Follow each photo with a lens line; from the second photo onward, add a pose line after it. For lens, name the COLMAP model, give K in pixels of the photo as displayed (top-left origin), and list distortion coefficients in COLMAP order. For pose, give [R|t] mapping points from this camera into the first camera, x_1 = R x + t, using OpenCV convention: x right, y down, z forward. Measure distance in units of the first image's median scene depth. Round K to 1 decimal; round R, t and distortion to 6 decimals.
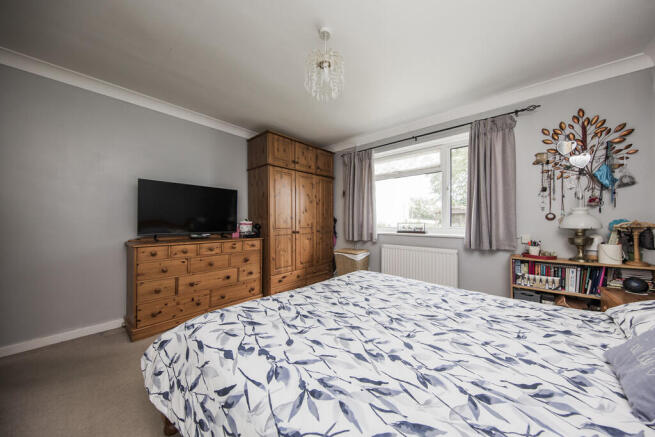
lens RADIAL K [[218.6, 0, 335.3], [0, 218.6, 217.2], [0, 0, 1]] dist [-0.000558, -0.000039]
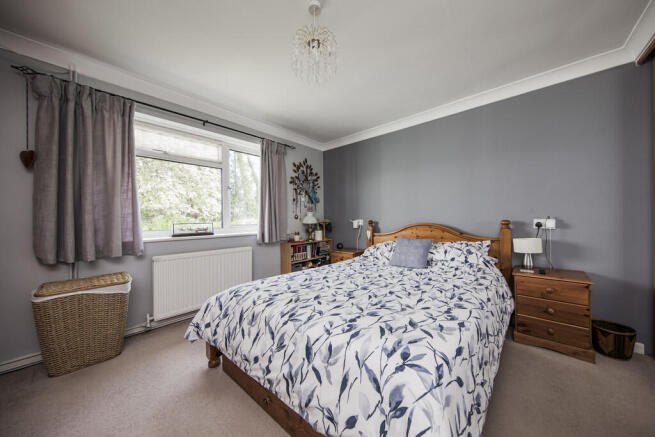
lens RADIAL K [[218.6, 0, 335.3], [0, 218.6, 217.2], [0, 0, 1]] dist [-0.000558, -0.000039]
pose [[0.009013, 0.023001, 0.999695, -0.659711], [0.010069, 0.999683, -0.023092, 0.040541], [-0.999909, 0.010274, 0.008779, 0.692833]]
